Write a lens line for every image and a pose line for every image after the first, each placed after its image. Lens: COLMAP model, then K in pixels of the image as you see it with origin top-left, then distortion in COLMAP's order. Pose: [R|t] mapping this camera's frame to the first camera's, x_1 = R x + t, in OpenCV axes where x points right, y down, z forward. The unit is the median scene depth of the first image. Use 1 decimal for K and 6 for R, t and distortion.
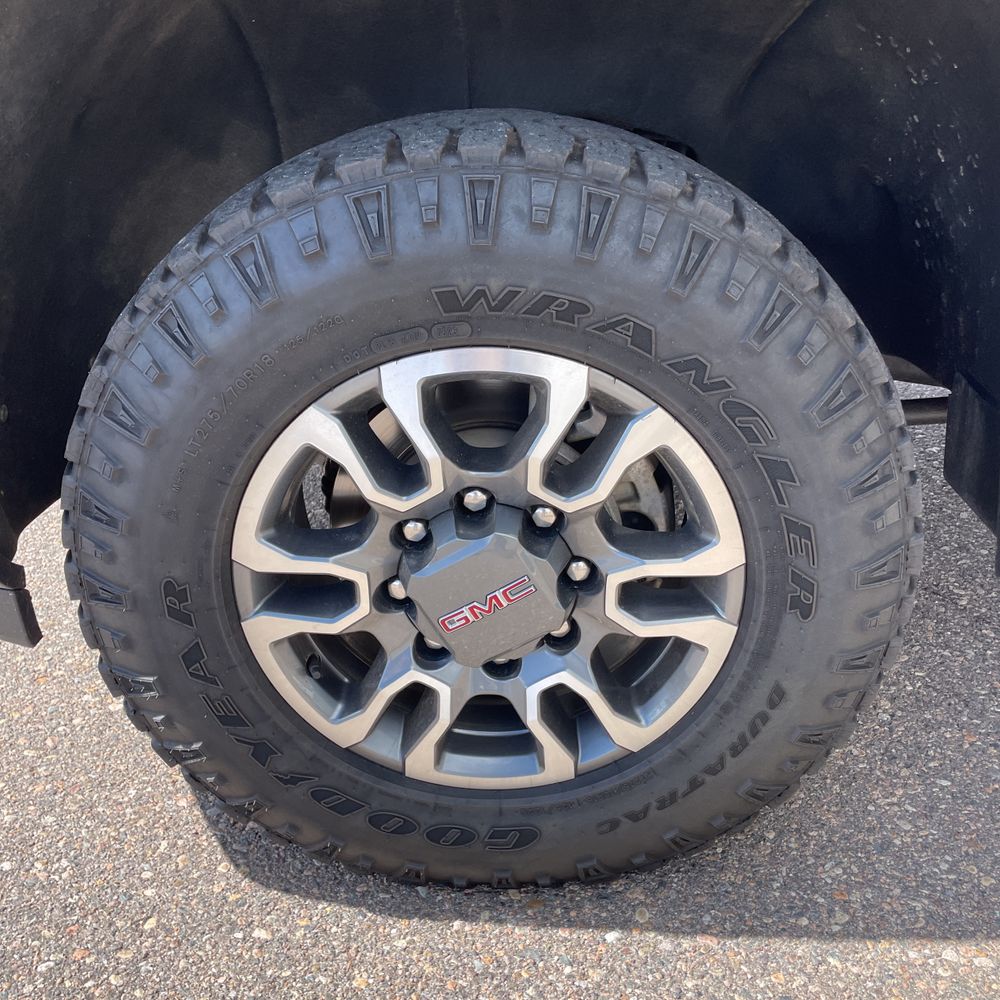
lens RADIAL K [[1003.5, 0, 503.5], [0, 1003.5, 494.3], [0, 0, 1]] dist [0.095021, -0.135665]
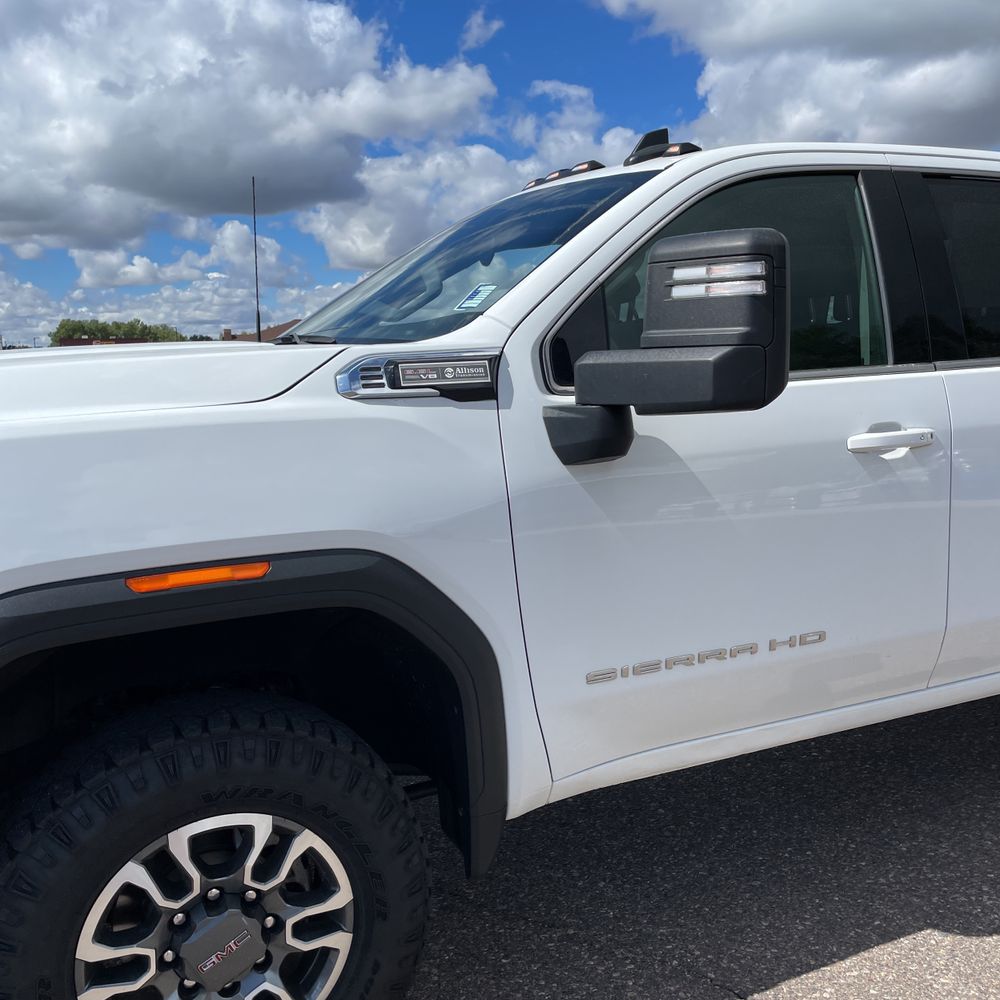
lens RADIAL K [[1003.5, 0, 503.5], [0, 1003.5, 494.3], [0, 0, 1]] dist [0.095021, -0.135665]
pose [[0.898702, -0.036490, 0.437039, -0.372534], [0.174087, 0.944340, -0.279135, -0.080859], [-0.402528, 0.326942, 0.855032, -1.200791]]
